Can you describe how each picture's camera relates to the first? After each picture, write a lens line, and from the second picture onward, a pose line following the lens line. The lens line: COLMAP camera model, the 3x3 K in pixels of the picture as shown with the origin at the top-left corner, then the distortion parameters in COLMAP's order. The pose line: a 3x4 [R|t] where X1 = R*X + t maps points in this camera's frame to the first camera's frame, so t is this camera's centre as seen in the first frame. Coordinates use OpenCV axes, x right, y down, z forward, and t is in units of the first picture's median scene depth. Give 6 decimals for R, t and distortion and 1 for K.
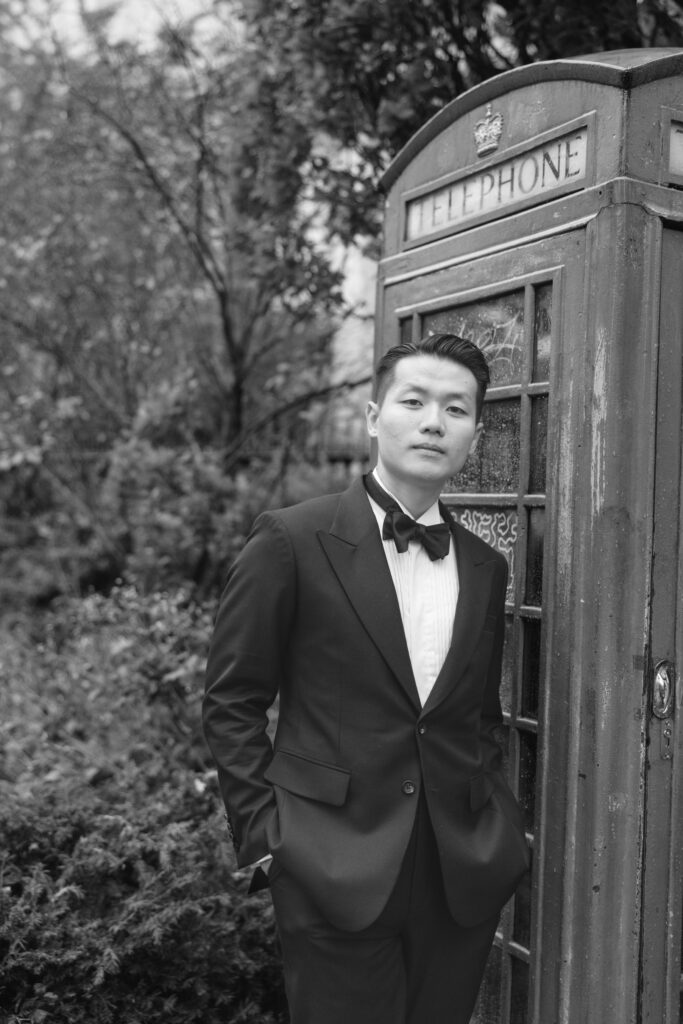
lens RADIAL K [[1160.1, 0, 342.8], [0, 1160.1, 501.8], [0, 0, 1]] dist [-0.020625, 0.000000]
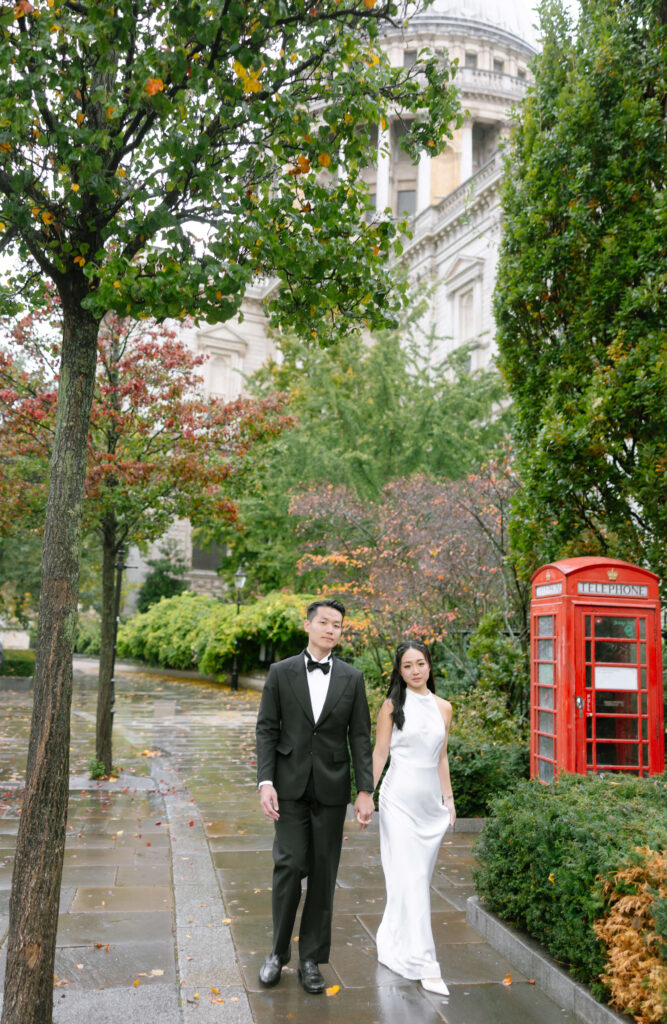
lens RADIAL K [[847.9, 0, 337.2], [0, 847.9, 508.1], [0, 0, 1]] dist [0.065460, 0.001958]
pose [[0.935396, -0.059632, -0.348536, 0.542643], [0.000342, 0.985829, -0.167751, -0.034924], [0.353601, 0.156794, 0.922162, -2.410353]]
